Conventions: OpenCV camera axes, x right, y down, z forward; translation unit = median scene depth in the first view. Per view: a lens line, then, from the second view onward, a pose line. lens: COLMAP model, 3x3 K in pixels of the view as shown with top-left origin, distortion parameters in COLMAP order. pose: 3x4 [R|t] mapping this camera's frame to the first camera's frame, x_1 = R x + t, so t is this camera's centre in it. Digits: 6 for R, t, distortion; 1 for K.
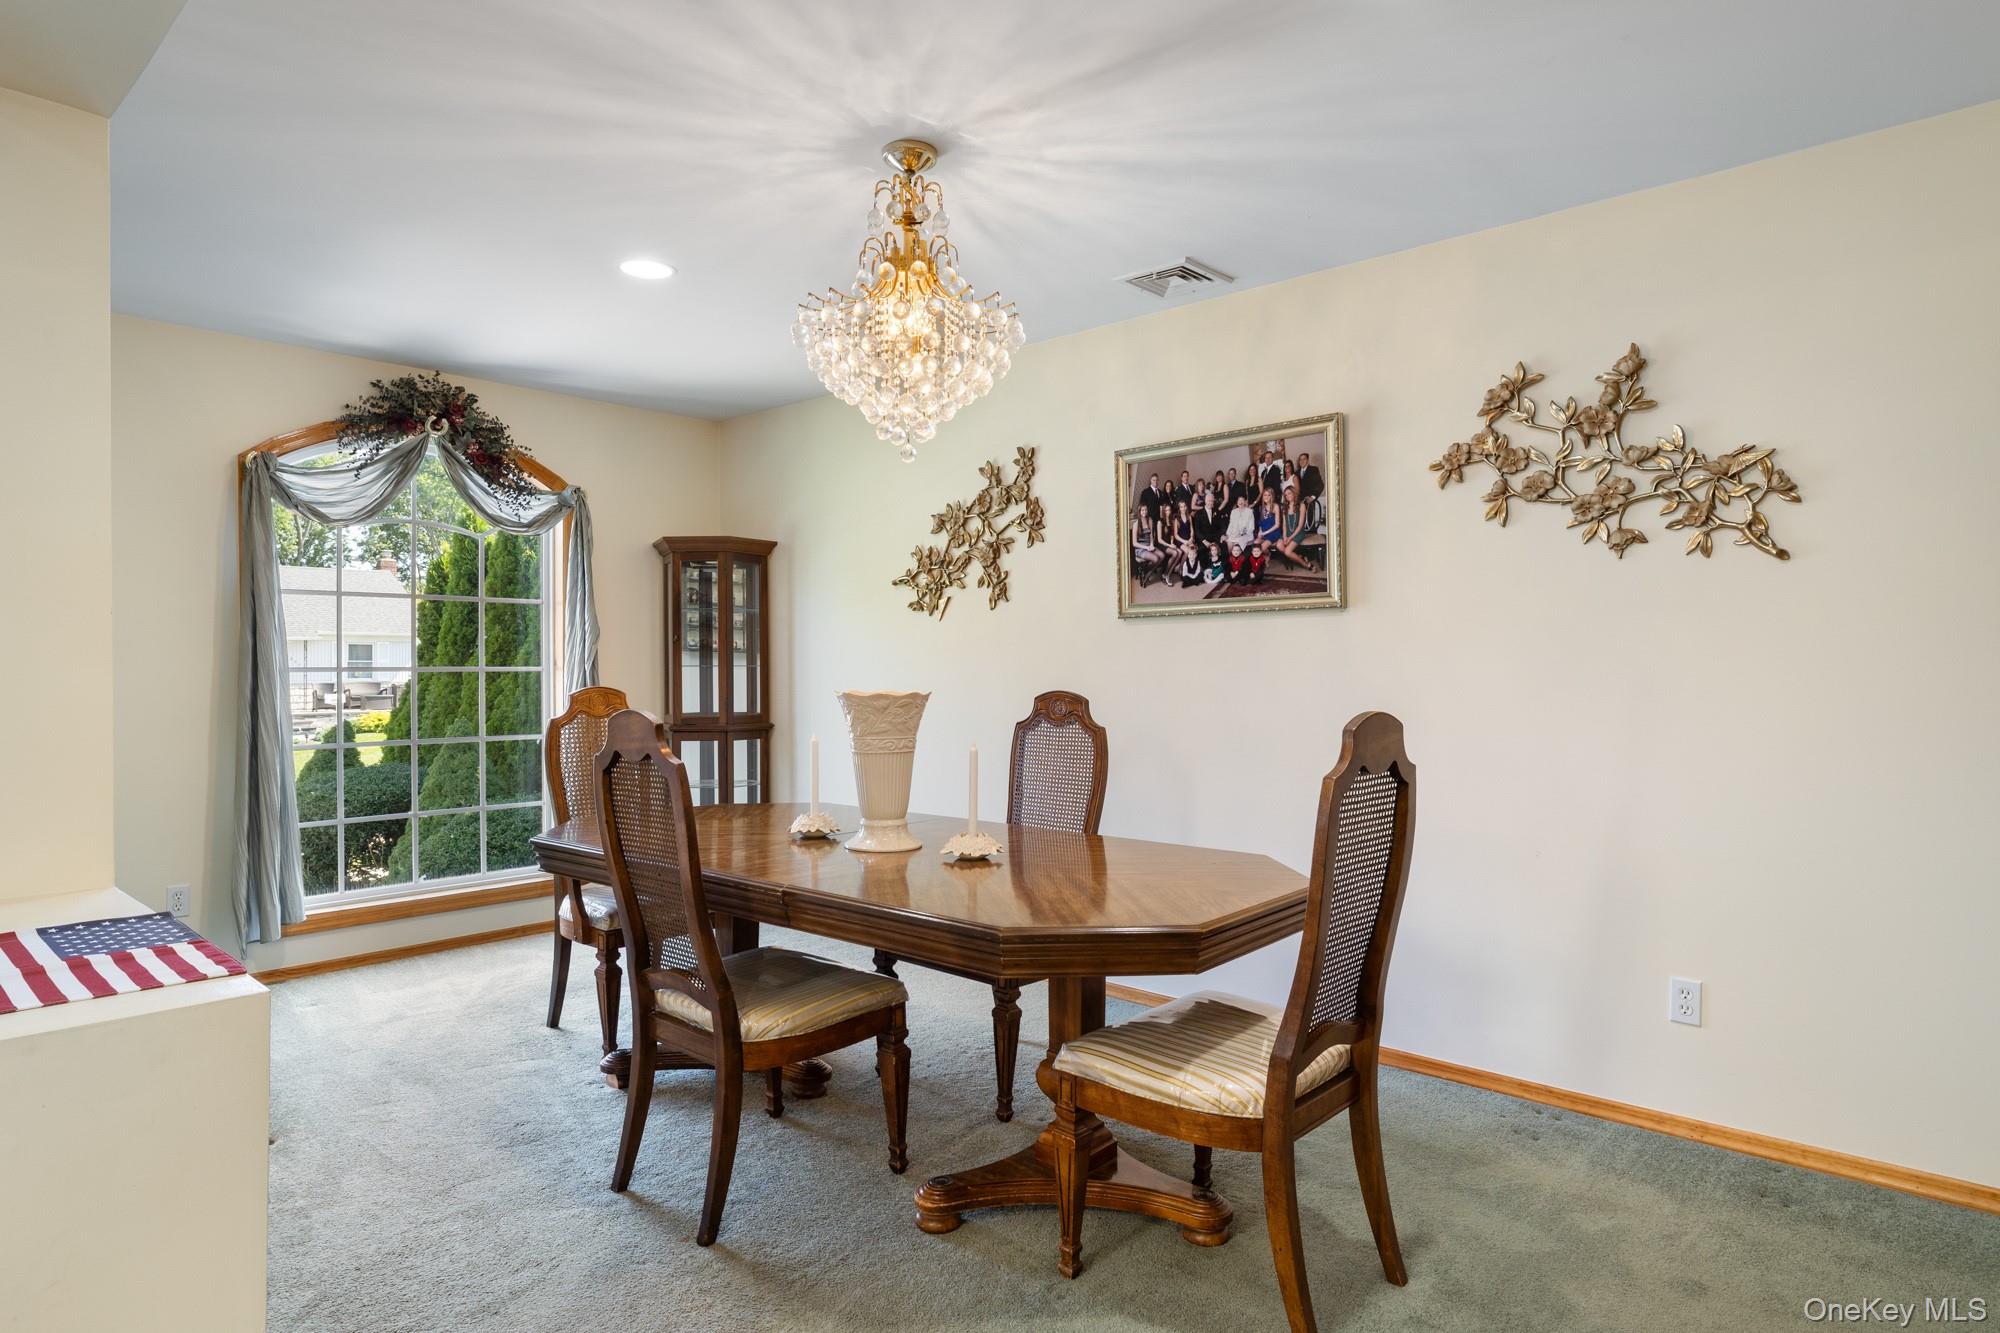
lens RADIAL K [[1117.3, 0, 995.4], [0, 1117.3, 667.0], [0, 0, 1]] dist [0.022185, -0.000258]
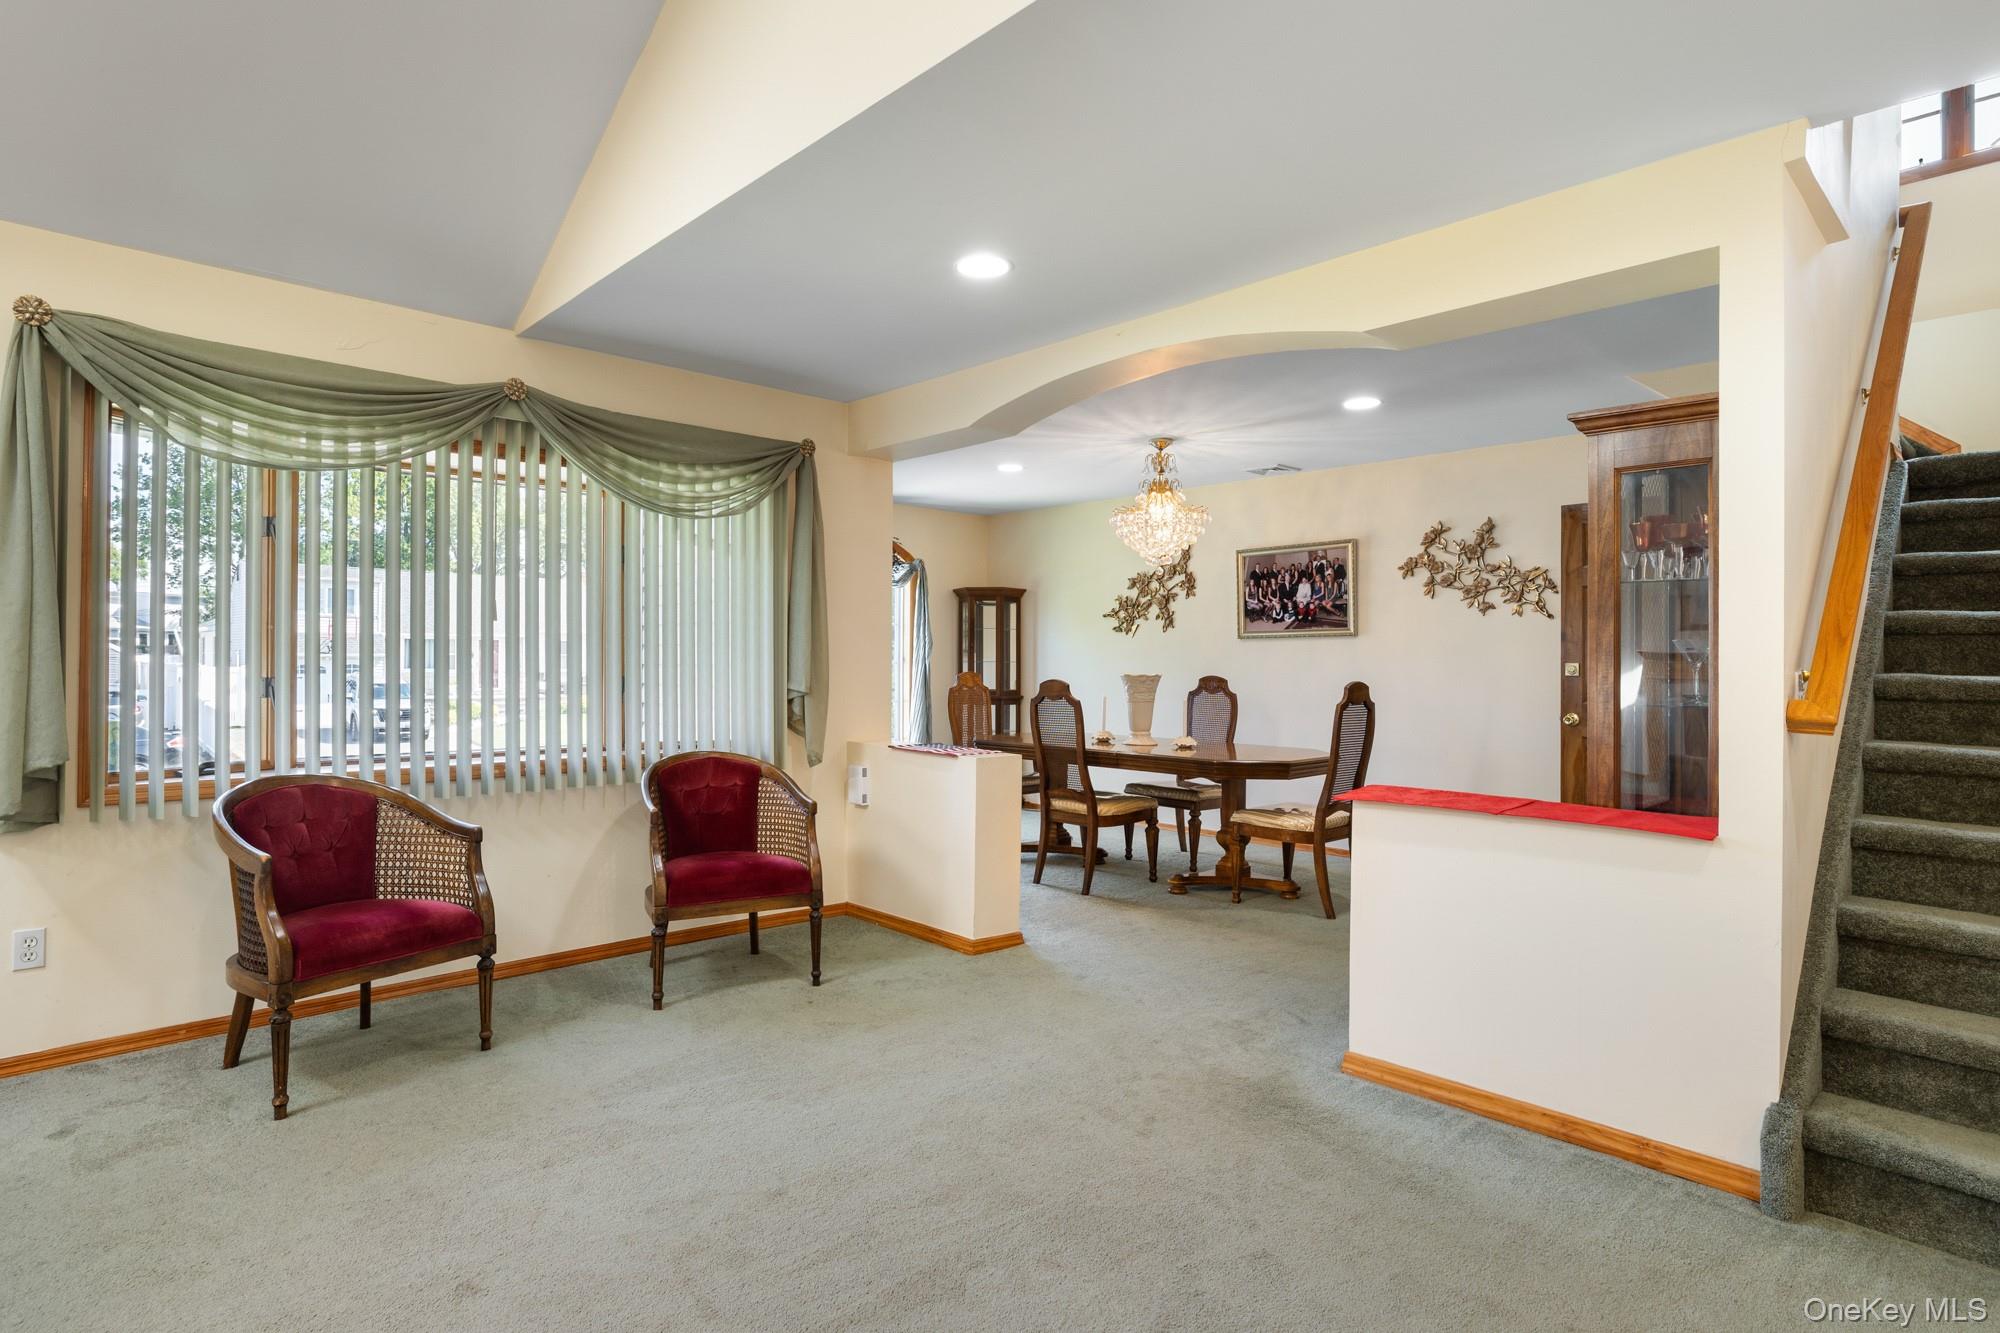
lens RADIAL K [[1012.3, 0, 1004.2], [0, 1012.3, 660.7], [0, 0, 1]] dist [-0.003516, 0.000934]
pose [[0.998000, 0.008859, -0.062584, -0.199595], [-0.009042, 0.999956, -0.002640, 0.002471], [0.062558, 0.003200, 0.998036, -0.830822]]
